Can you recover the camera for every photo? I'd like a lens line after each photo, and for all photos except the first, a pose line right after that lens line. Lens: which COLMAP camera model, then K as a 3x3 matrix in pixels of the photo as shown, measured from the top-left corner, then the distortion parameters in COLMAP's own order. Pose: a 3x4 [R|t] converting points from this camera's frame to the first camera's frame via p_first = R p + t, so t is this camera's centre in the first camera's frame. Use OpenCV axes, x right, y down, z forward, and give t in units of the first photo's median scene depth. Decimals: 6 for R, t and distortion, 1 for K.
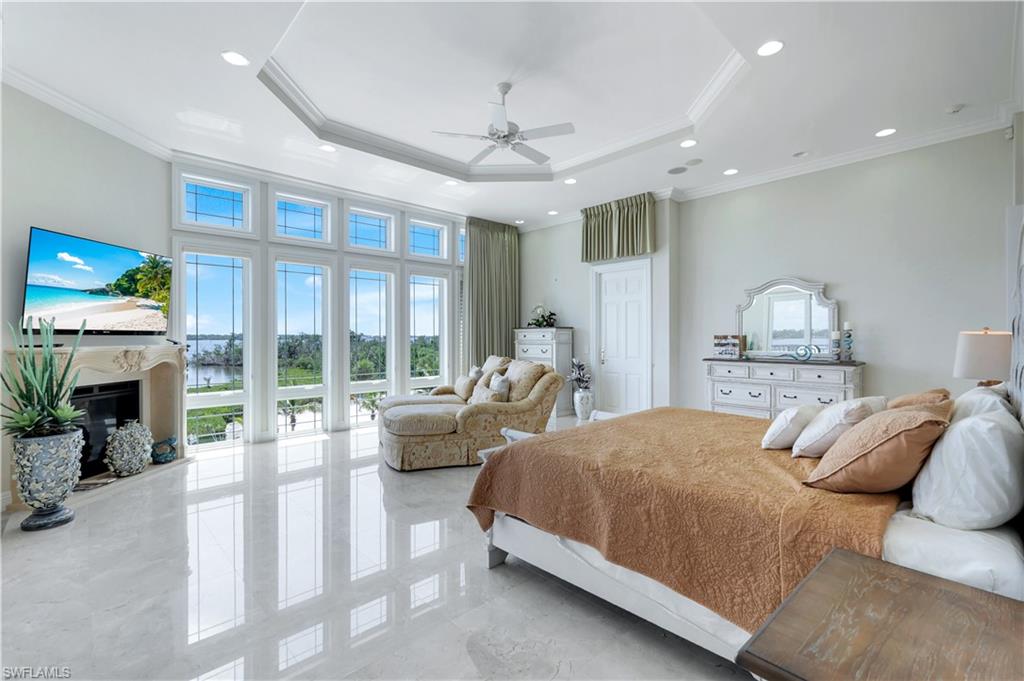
lens RADIAL K [[460.9, 0, 503.8], [0, 460.9, 339.0], [0, 0, 1]] dist [0.019404, 0.000417]
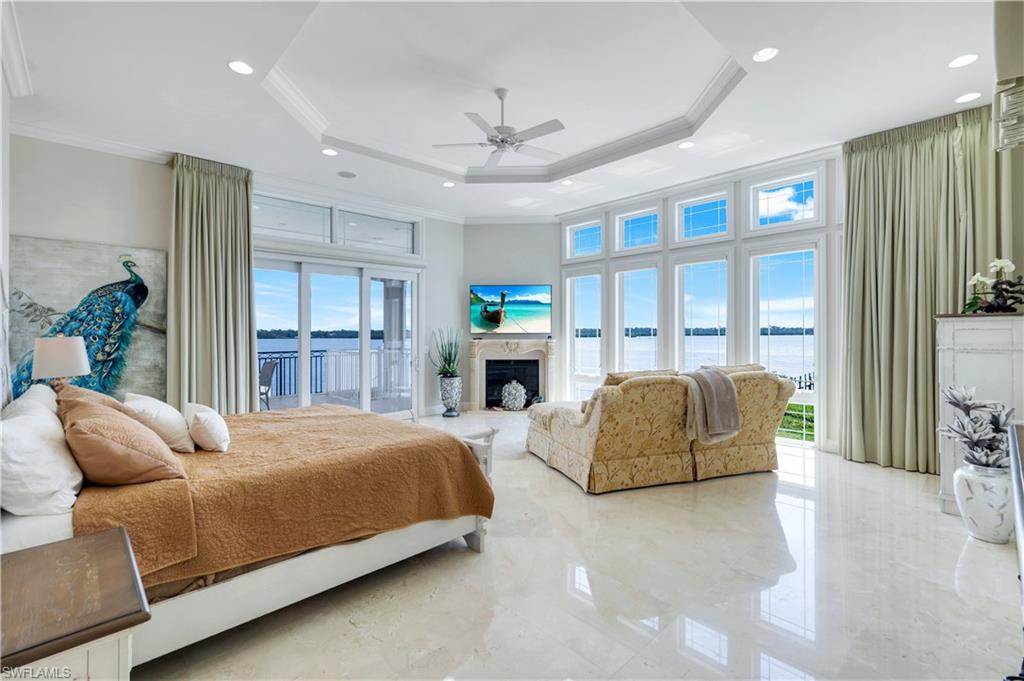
lens RADIAL K [[460.9, 0, 503.7], [0, 460.9, 337.0], [0, 0, 1]] dist [0.019404, 0.000417]
pose [[0.002093, 0.006204, -0.999979, 0.814098], [-0.004054, 0.999973, 0.006195, -0.004993], [0.999990, 0.004040, 0.002118, 0.787197]]
